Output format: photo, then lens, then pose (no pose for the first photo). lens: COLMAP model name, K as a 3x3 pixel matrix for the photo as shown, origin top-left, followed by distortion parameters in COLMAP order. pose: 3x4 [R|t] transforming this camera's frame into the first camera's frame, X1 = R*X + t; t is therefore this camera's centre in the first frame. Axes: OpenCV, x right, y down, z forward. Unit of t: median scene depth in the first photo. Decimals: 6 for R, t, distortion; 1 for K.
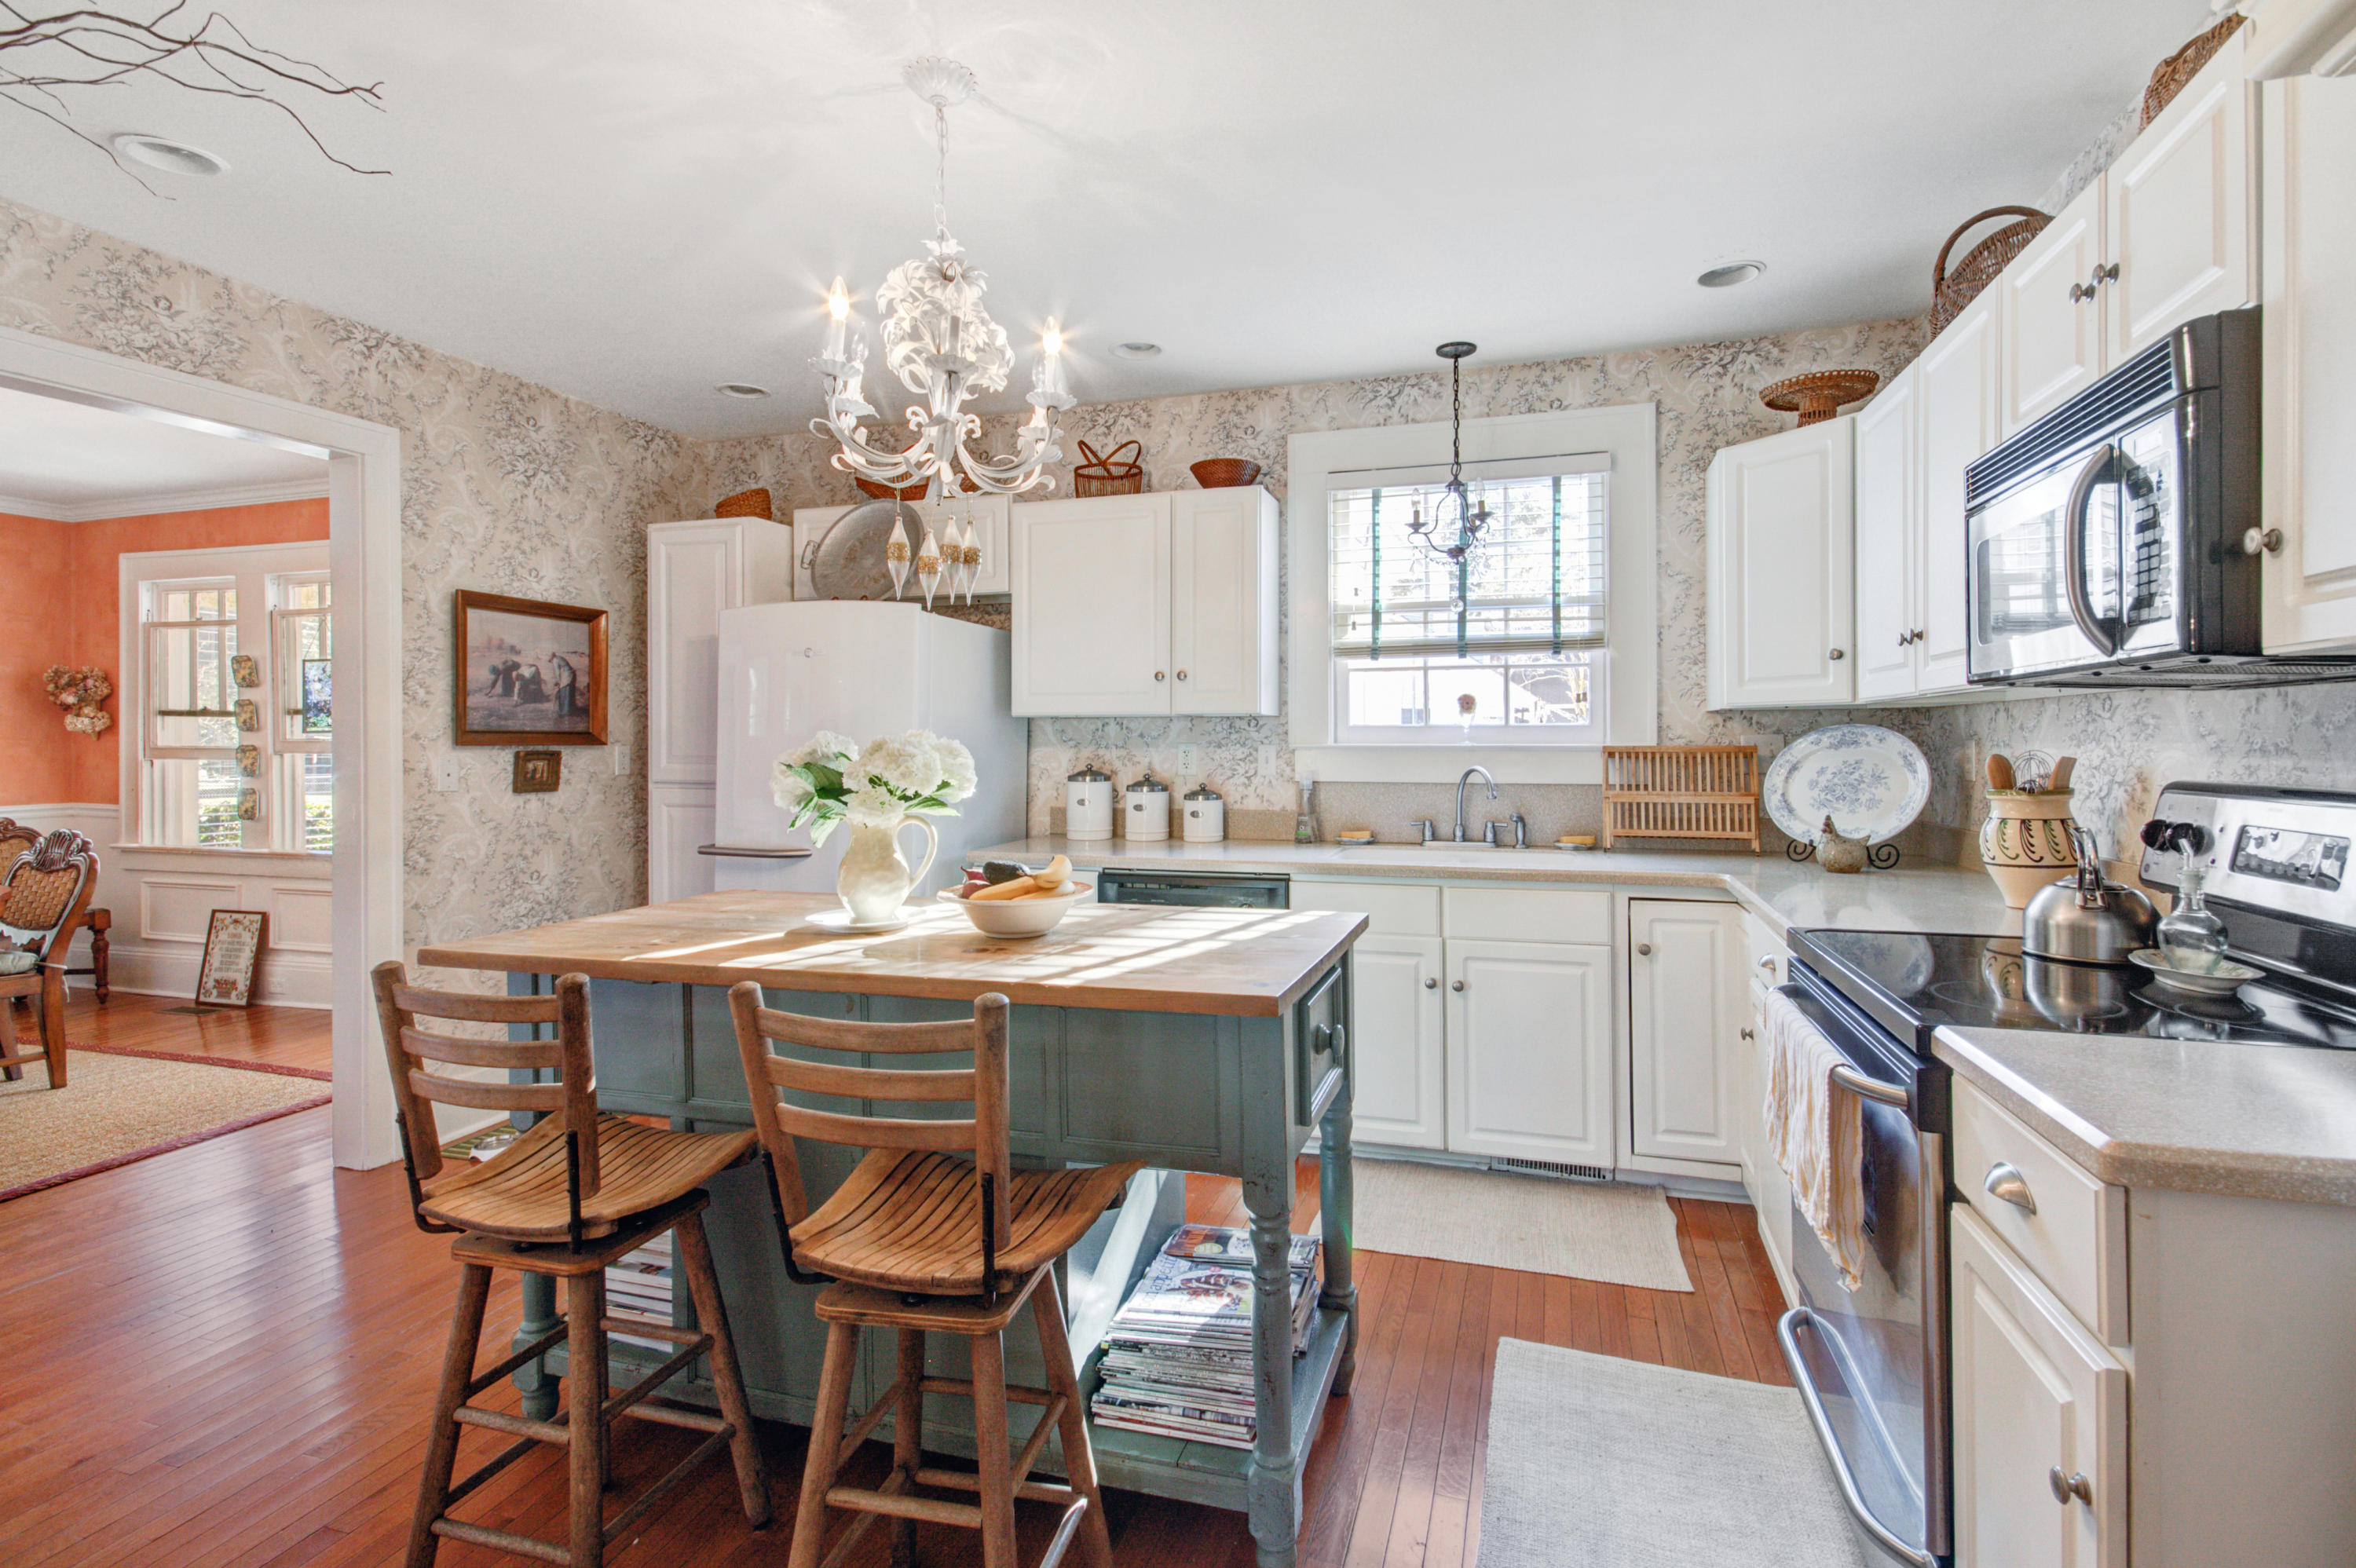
lens RADIAL K [[1099.0, 0, 1176.7], [0, 1099.0, 739.1], [0, 0, 1]] dist [0.009082, 0.000034]
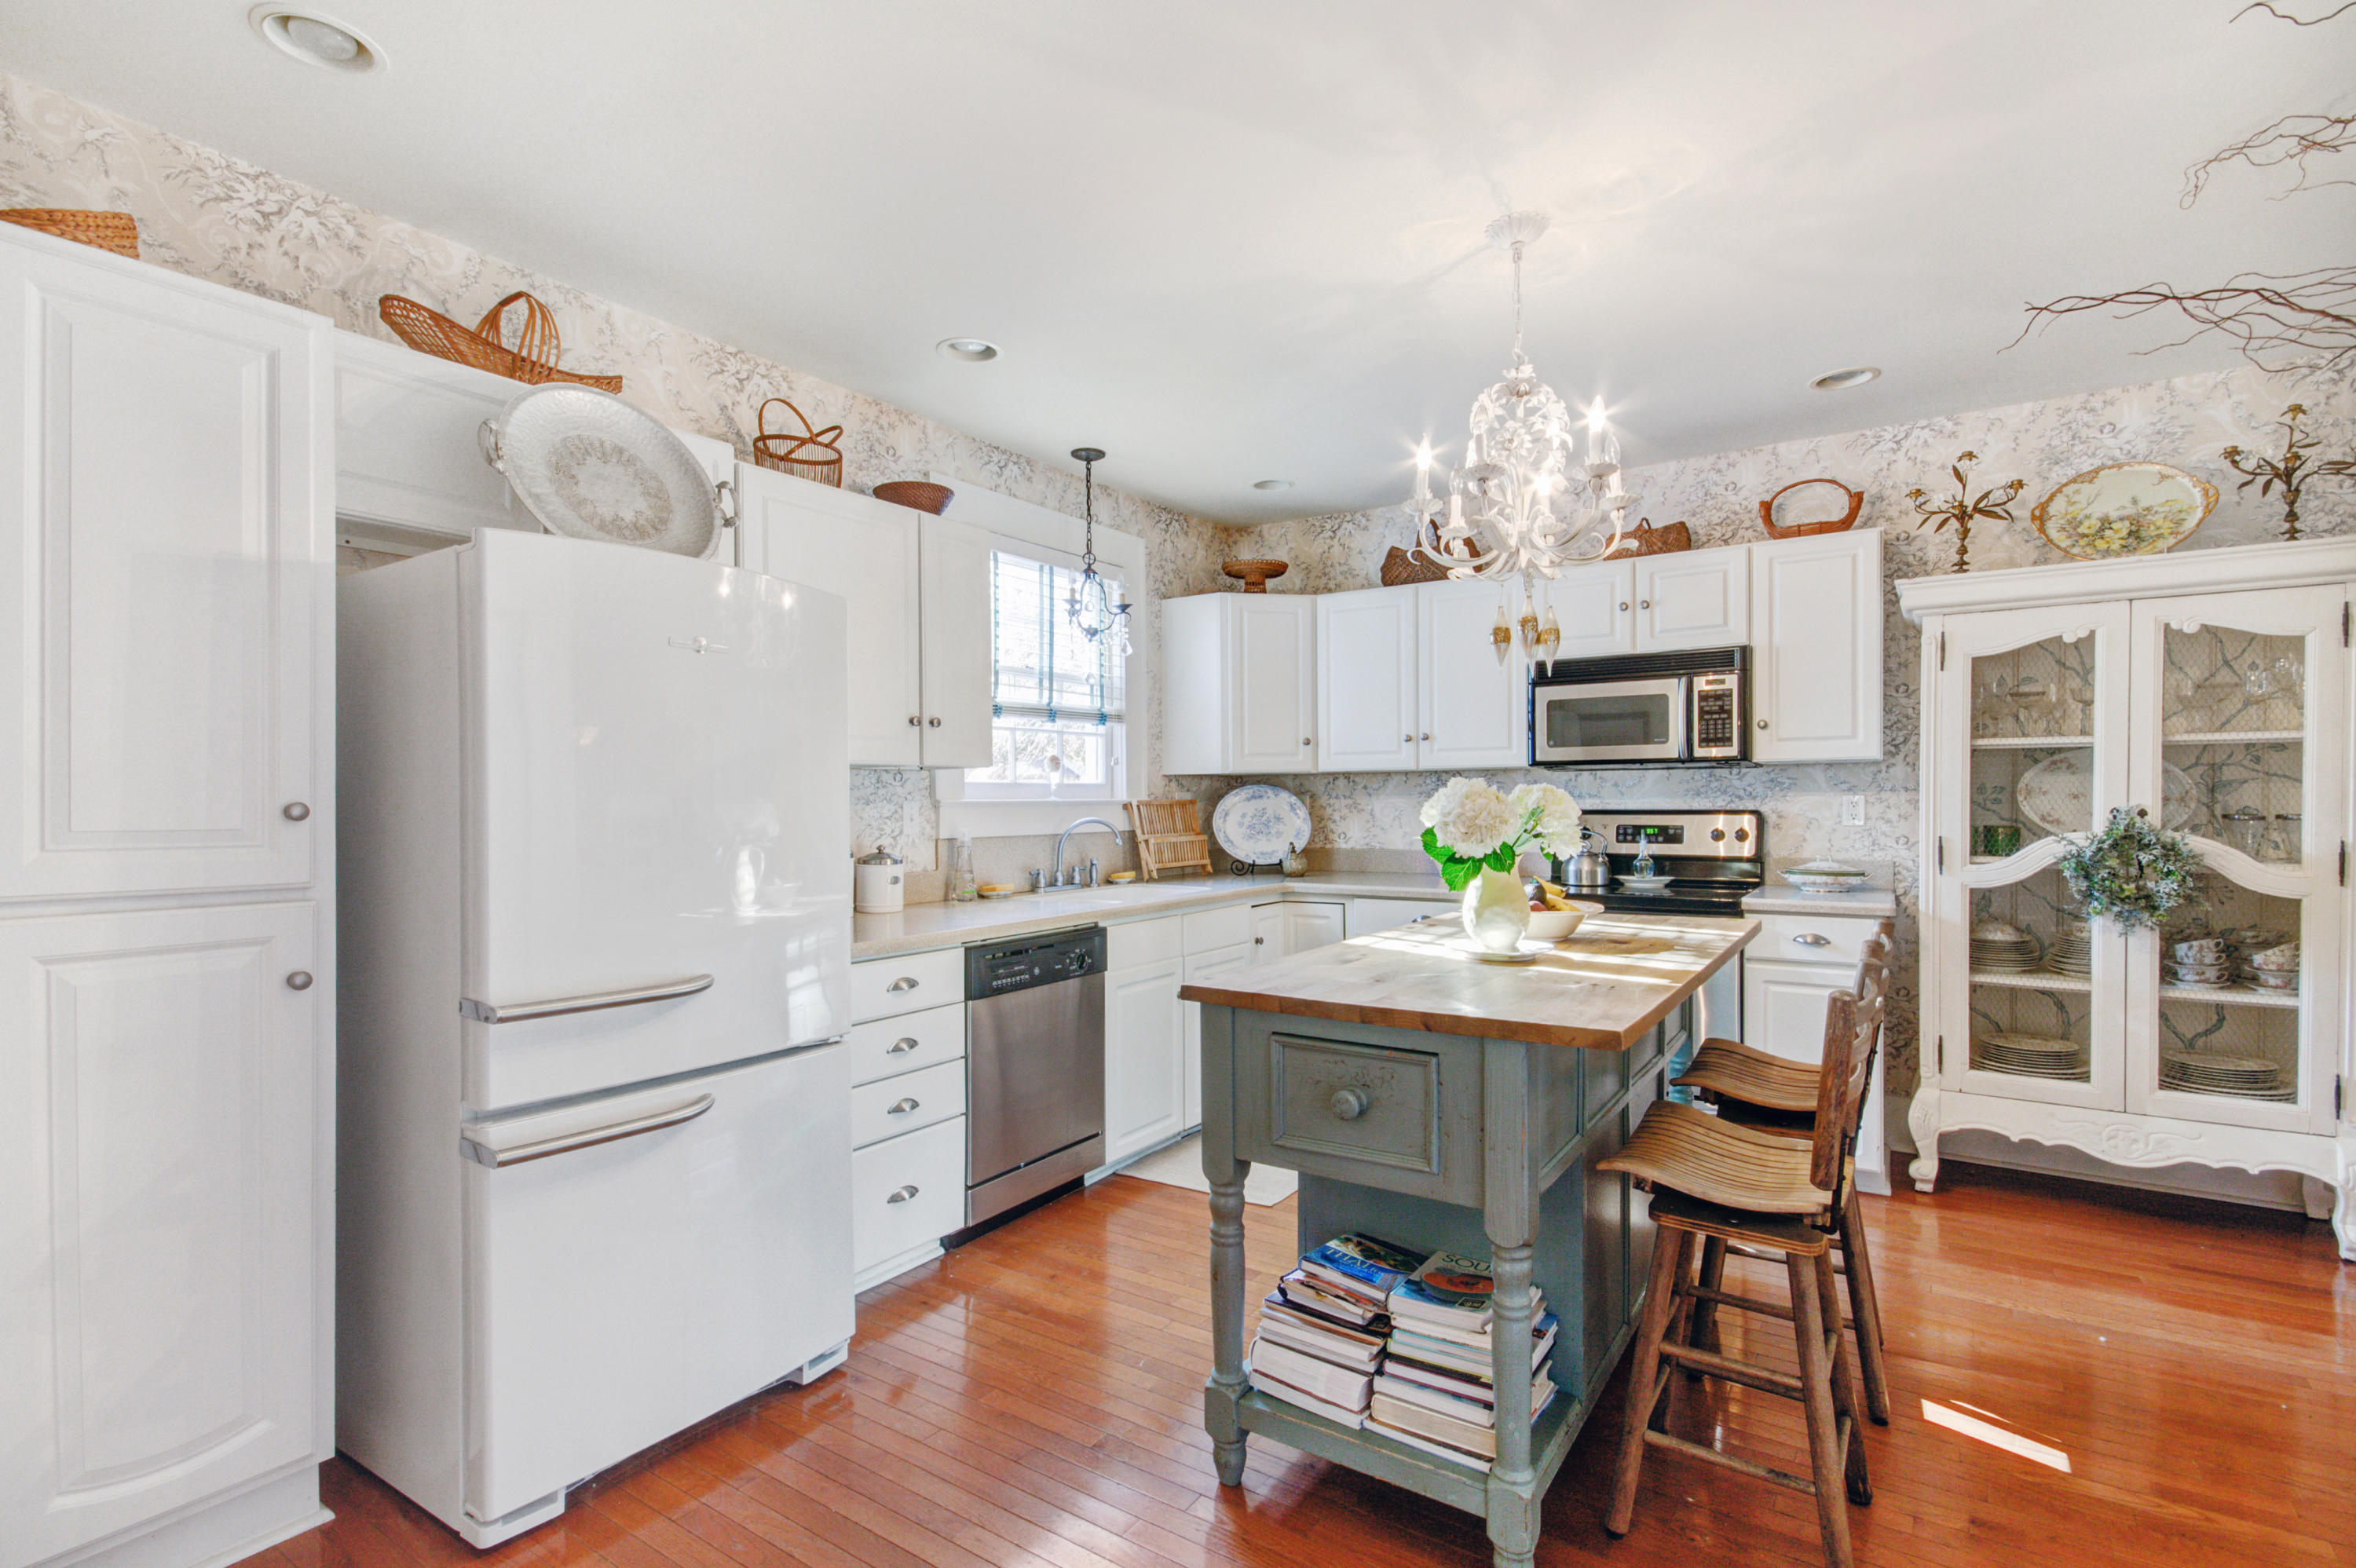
lens RADIAL K [[1097.0, 0, 1196.3], [0, 1097.0, 800.5], [0, 0, 1]] dist [0.026420, 0.000207]
pose [[0.280277, -0.001725, 0.959918, -0.848149], [0.004151, 0.999991, 0.000585, 0.005994], [-0.959910, 0.003820, 0.280282, 0.590583]]
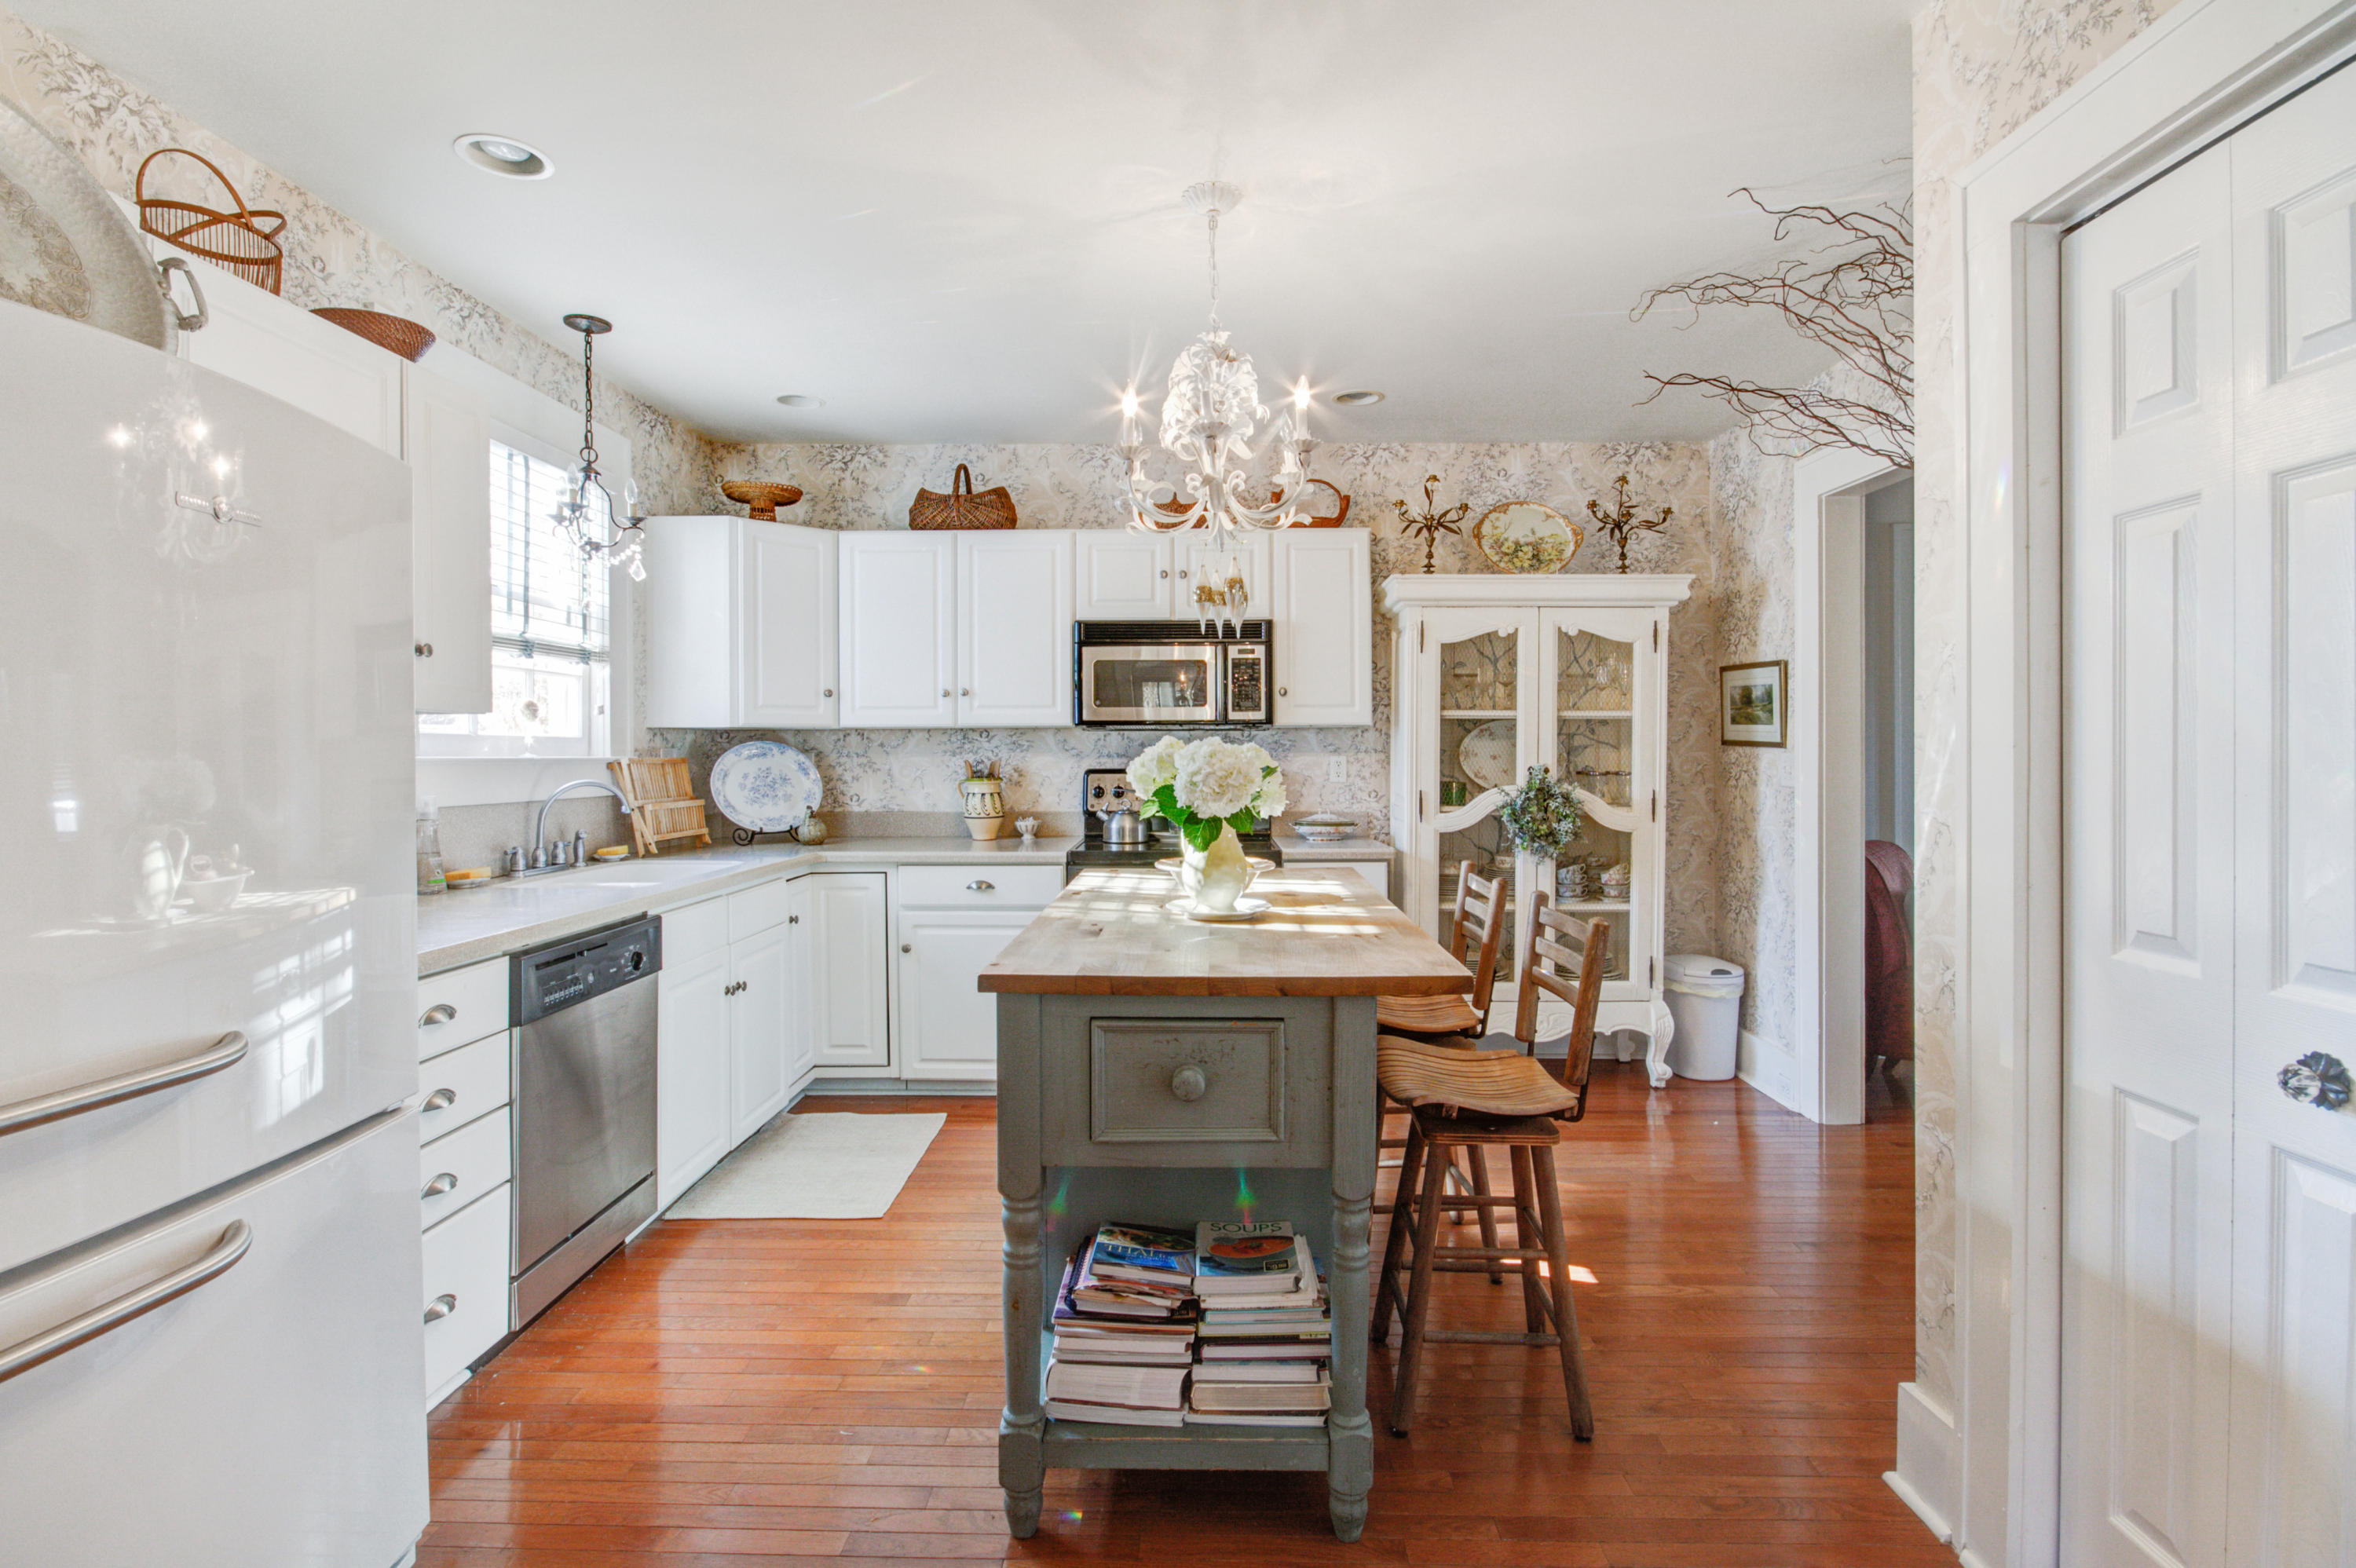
lens RADIAL K [[1124.0, 0, 1182.3], [0, 1124.0, 754.1], [0, 0, 1]] dist [0.004998, 0.000690]
pose [[-0.266602, 0.002528, 0.963803, -0.810076], [0.000476, 0.999997, -0.002491, 0.005193], [-0.963806, -0.000205, -0.266603, 0.796350]]
